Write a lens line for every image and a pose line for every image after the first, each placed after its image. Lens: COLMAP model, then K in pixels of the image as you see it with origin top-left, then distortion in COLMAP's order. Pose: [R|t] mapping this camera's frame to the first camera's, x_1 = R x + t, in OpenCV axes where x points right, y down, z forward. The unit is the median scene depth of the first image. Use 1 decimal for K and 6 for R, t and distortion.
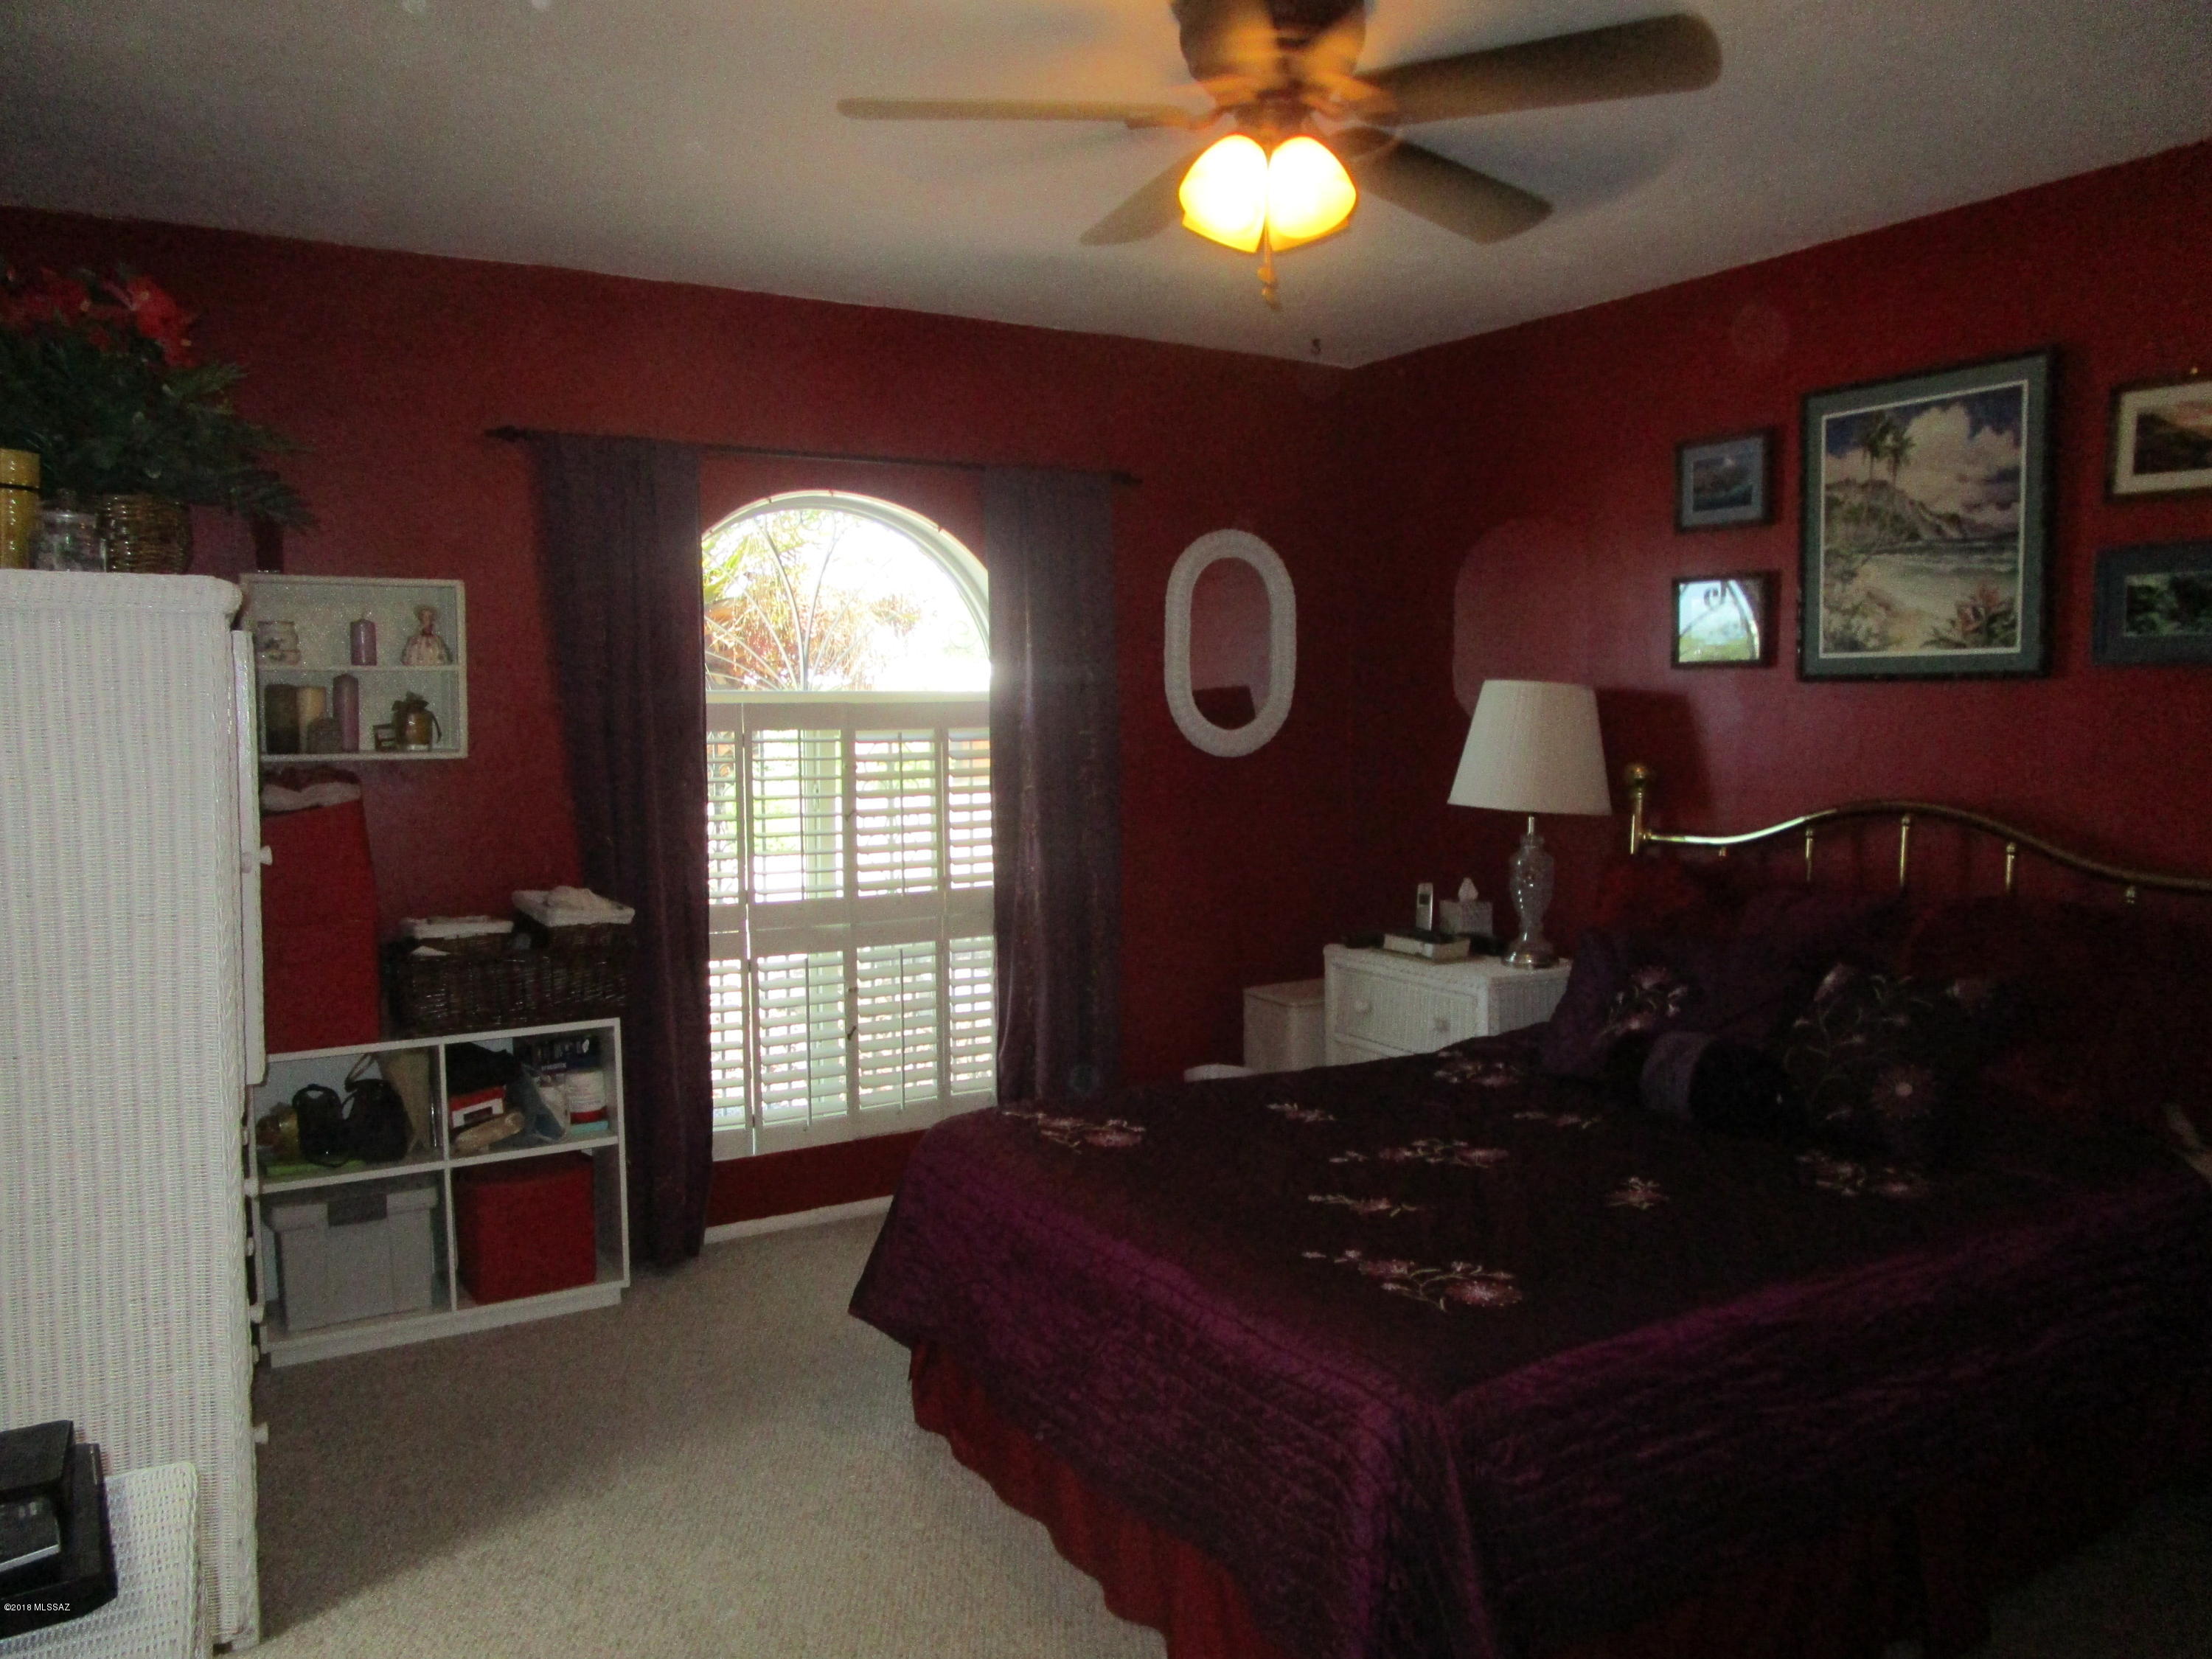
lens RADIAL K [[1581.8, 0, 1109.6], [0, 1581.8, 824.5], [0, 0, 1]] dist [-0.016838, -0.001872]
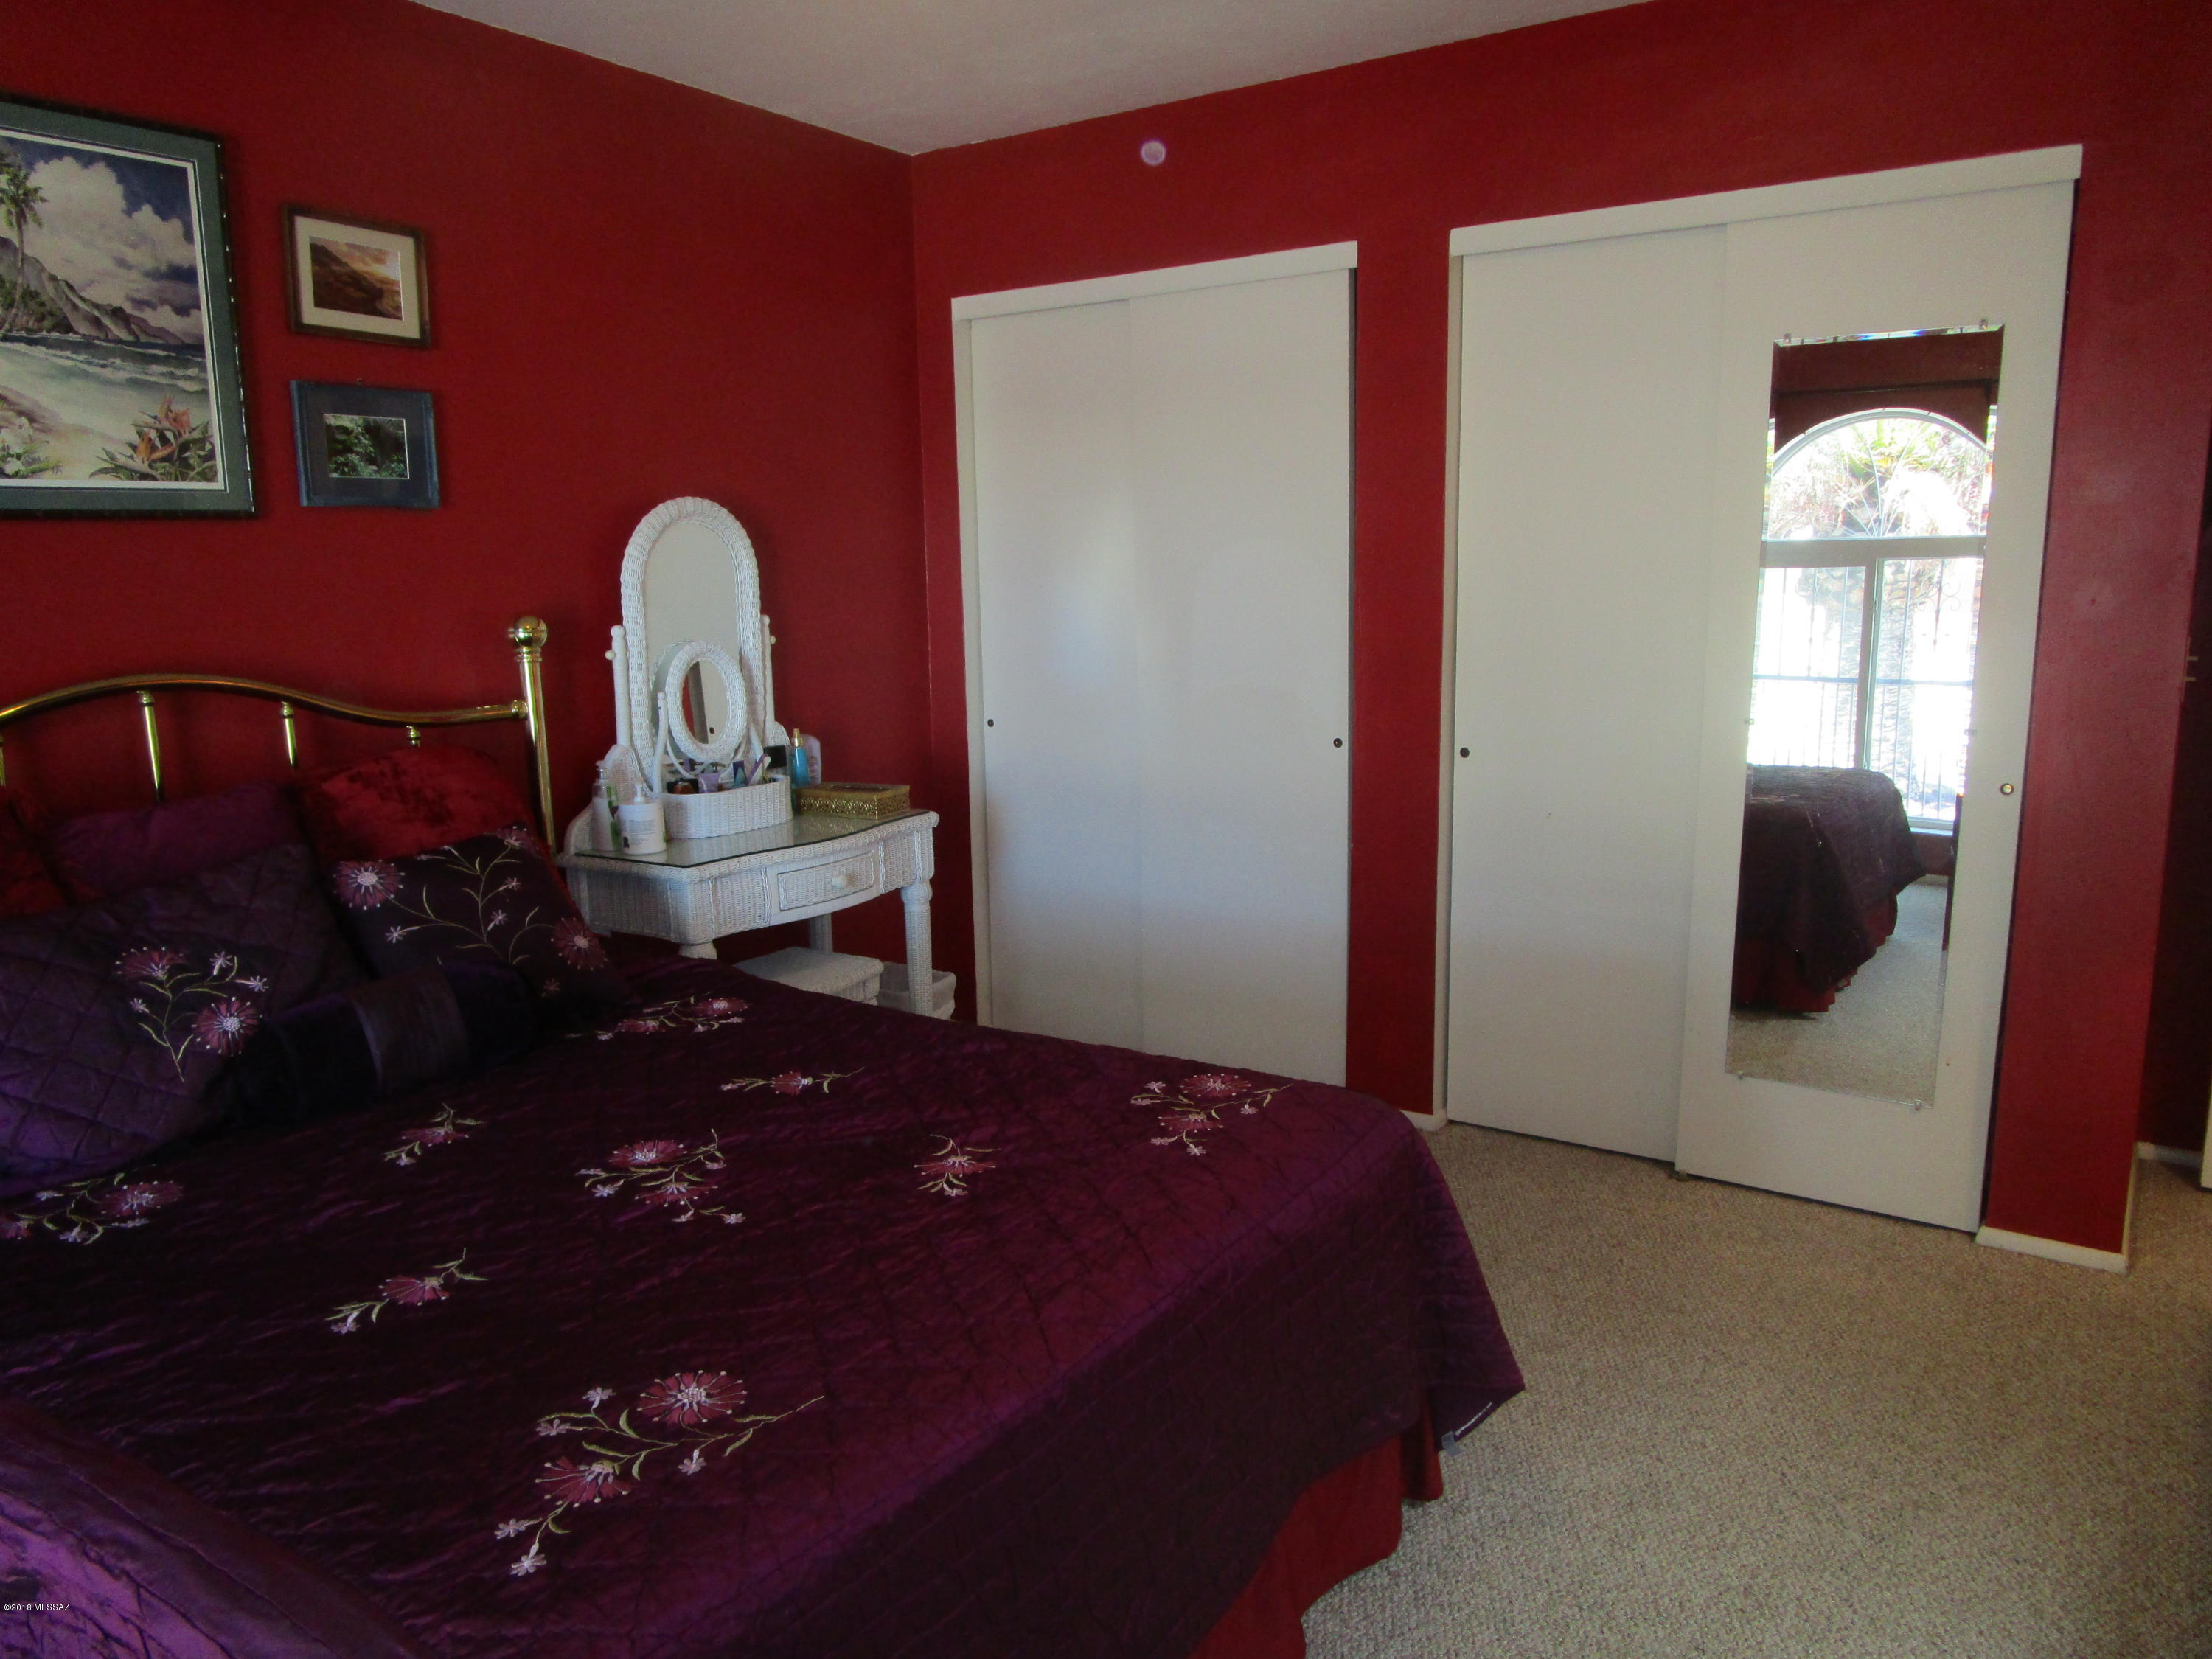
lens RADIAL K [[1581.8, 0, 1109.2], [0, 1581.8, 830.8], [0, 0, 1]] dist [-0.016838, -0.001872]
pose [[-0.439588, -0.167214, 0.882497, -0.431359], [0.066253, 0.973805, 0.217517, -0.080267], [-0.895752, 0.154086, -0.416995, 0.935641]]
